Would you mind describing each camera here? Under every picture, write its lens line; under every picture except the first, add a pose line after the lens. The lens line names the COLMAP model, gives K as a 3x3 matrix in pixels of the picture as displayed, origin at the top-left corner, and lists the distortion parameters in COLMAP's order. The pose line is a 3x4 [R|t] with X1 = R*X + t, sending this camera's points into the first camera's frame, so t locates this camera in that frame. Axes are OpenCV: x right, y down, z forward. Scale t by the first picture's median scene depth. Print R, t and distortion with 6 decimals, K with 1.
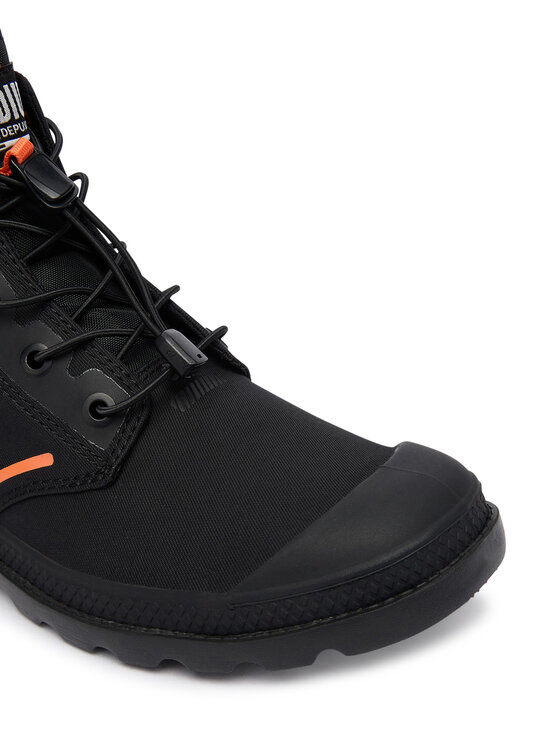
lens RADIAL K [[918.9, 0, 280.0], [0, 918.9, 373.0], [0, 0, 1]] dist [0.018987, 0.025960]
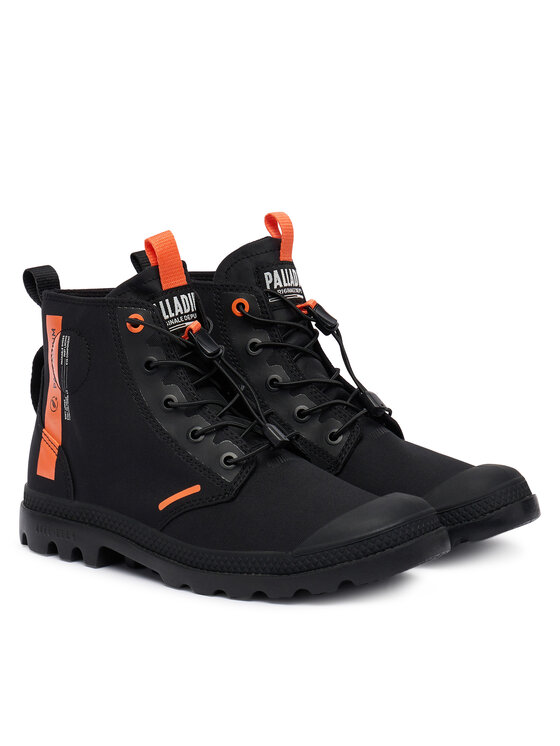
lens RADIAL K [[1546.7, 0, 280.0], [0, 1546.7, 373.0], [0, 0, 1]] dist [-0.002633, -0.000340]
pose [[0.996706, 0.058755, -0.055903, 0.064386], [-0.072992, 0.950324, -0.302582, 0.784521], [0.035348, 0.305666, 0.951483, -1.941566]]
